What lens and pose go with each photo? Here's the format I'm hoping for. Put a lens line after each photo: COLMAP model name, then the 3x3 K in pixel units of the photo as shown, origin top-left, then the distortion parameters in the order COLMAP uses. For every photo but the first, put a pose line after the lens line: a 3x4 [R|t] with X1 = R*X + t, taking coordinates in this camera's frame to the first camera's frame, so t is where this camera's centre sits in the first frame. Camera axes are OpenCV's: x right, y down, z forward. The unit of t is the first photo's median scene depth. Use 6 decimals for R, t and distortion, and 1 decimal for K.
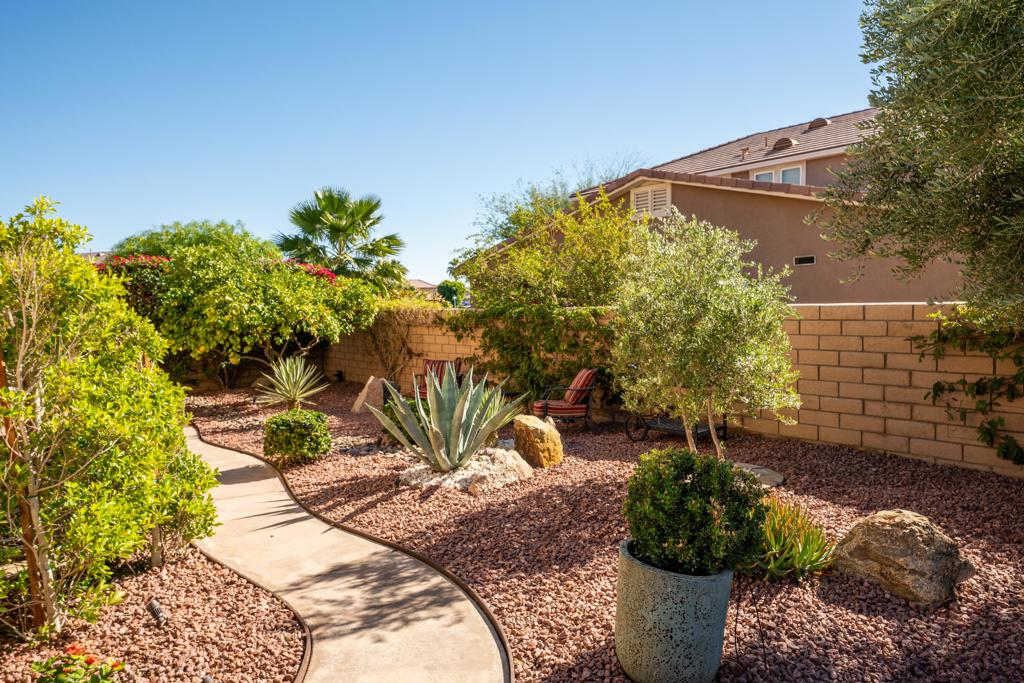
lens RADIAL K [[655.6, 0, 512.0], [0, 655.6, 341.5], [0, 0, 1]] dist [0.000976, 0.000426]
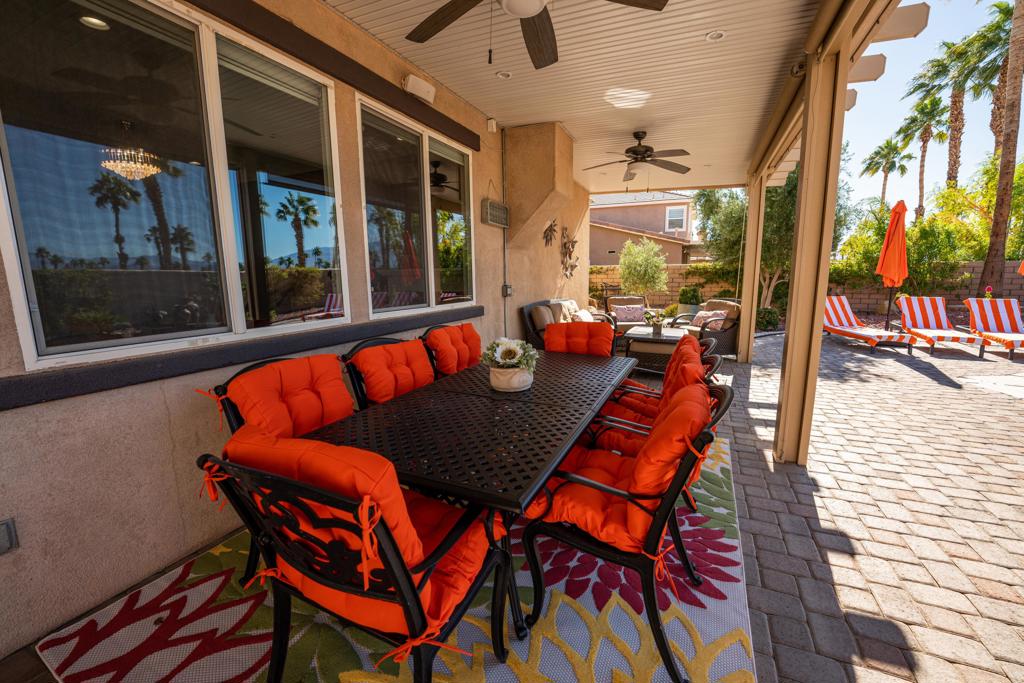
lens RADIAL K [[413.0, 0, 514.2], [0, 413.0, 340.9], [0, 0, 1]] dist [-0.029606, 0.003876]
pose [[0.905347, -0.057103, 0.420815, -1.314644], [0.010638, 0.993657, 0.111948, 0.105424], [-0.424538, -0.096875, 0.900212, -0.799863]]
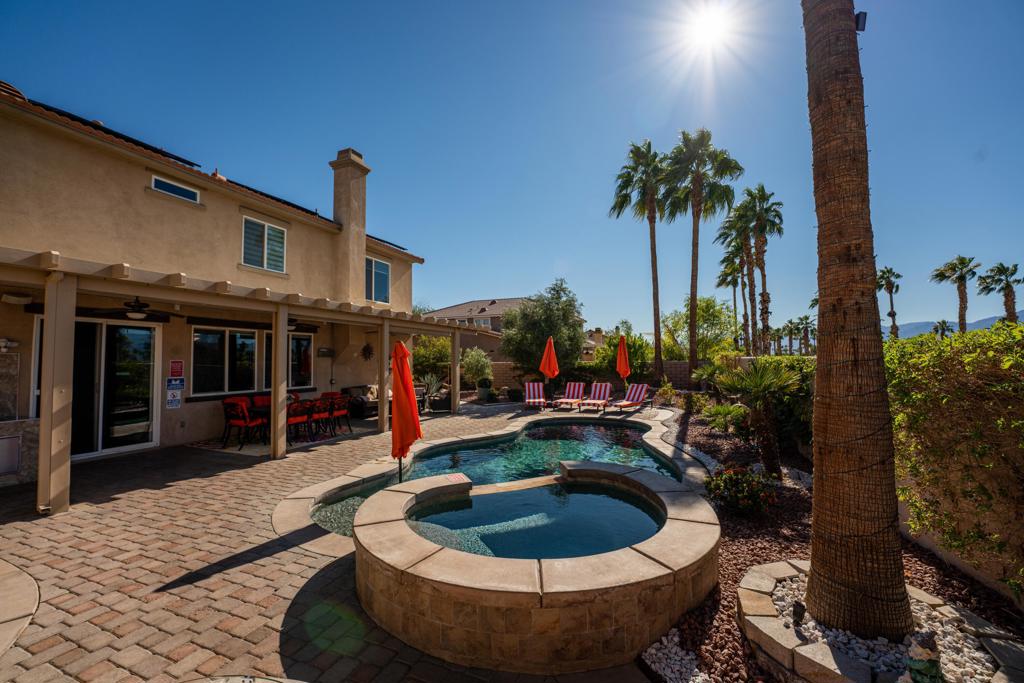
lens RADIAL K [[413.0, 0, 514.2], [0, 413.0, 340.9], [0, 0, 1]] dist [-0.029606, 0.003876]
pose [[0.883232, 0.028686, 0.468059, -1.133191], [0.018948, 0.995129, -0.096745, 0.110758], [-0.468554, 0.094317, 0.878386, -2.363235]]
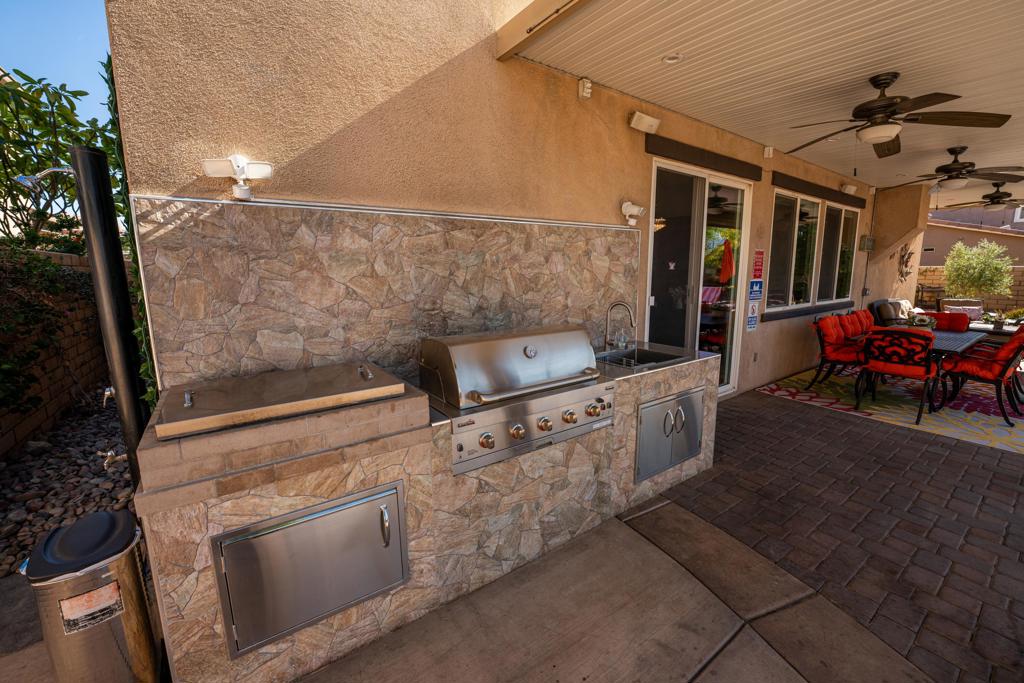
lens RADIAL K [[412.4, 0, 513.8], [0, 412.4, 339.1], [0, 0, 1]] dist [-0.030277, 0.004158]
pose [[0.995158, 0.026869, -0.094548, -1.954519], [-0.014907, 0.992043, 0.125017, 0.102812], [0.097155, -0.123002, 0.987639, -1.412570]]
